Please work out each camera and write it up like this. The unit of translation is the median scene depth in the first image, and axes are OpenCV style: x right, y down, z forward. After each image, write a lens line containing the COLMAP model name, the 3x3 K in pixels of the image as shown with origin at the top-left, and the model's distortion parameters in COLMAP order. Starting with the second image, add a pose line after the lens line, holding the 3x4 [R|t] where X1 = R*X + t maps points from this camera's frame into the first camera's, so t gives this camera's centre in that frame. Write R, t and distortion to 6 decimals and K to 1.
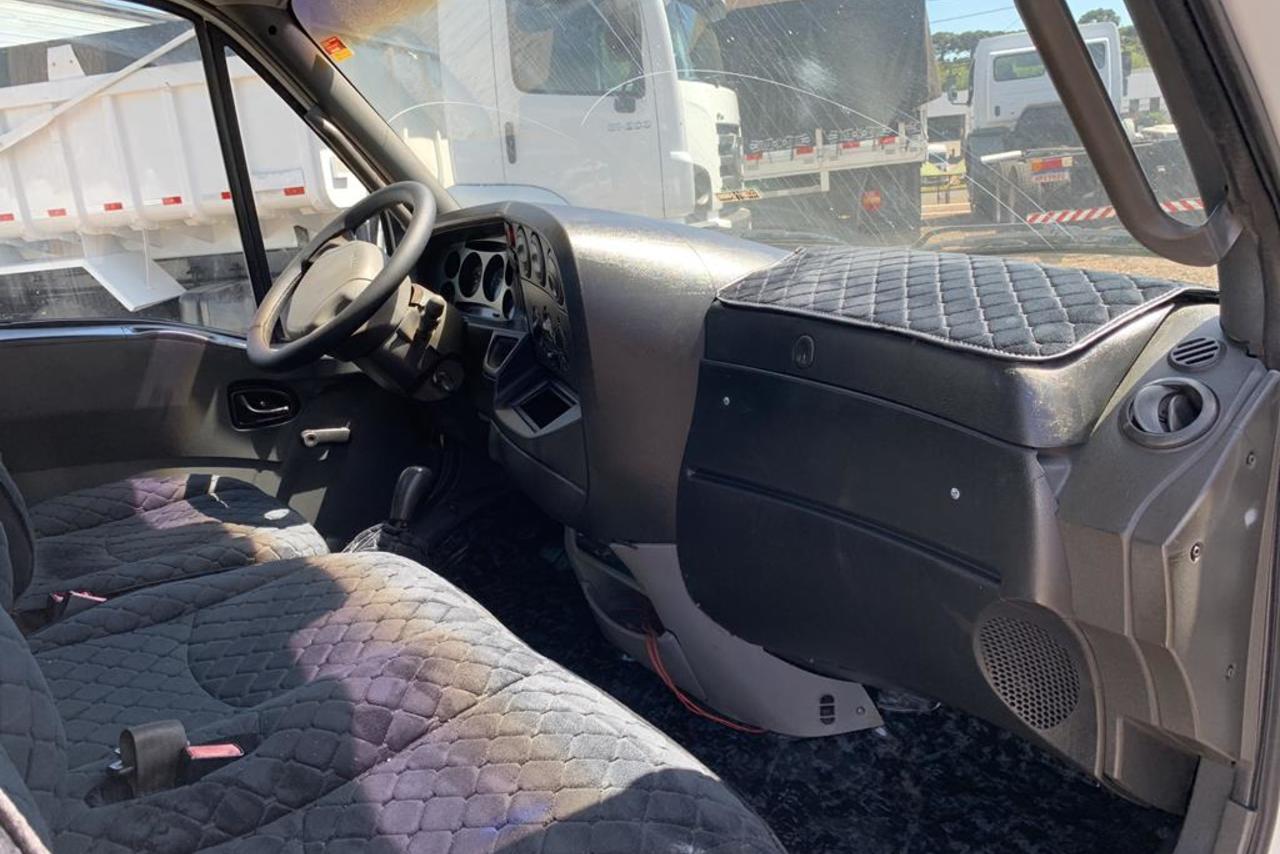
lens RADIAL K [[965.9, 0, 638.9], [0, 965.9, 390.9], [0, 0, 1]] dist [0.001251, -0.004232]
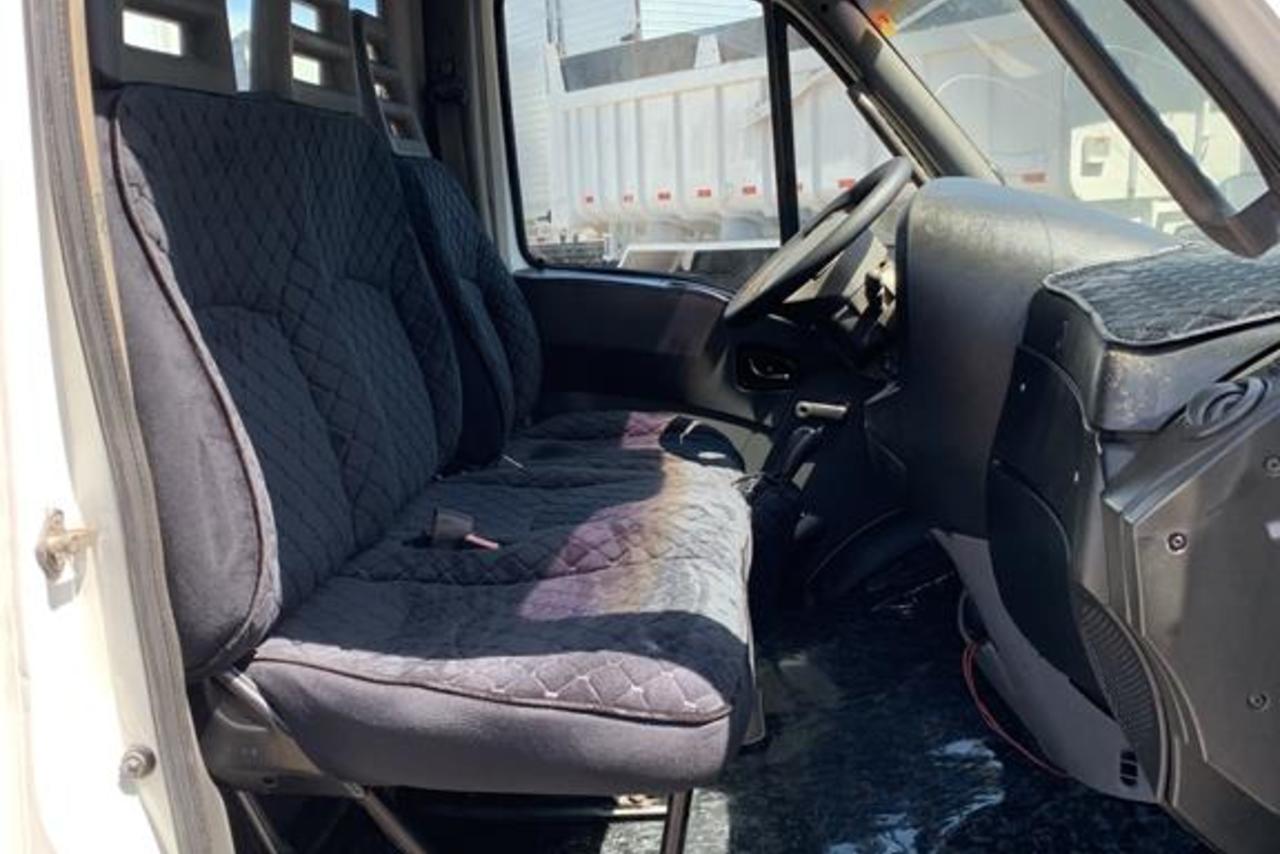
lens RADIAL K [[1238.6, 0, 640.0], [0, 1238.6, 427.0], [0, 0, 1]] dist [0.002035, -0.014693]
pose [[0.771352, 0.169058, -0.613543, 0.378441], [-0.173875, 0.983375, 0.052365, 0.033629], [0.612196, 0.066288, 0.787923, -0.136750]]
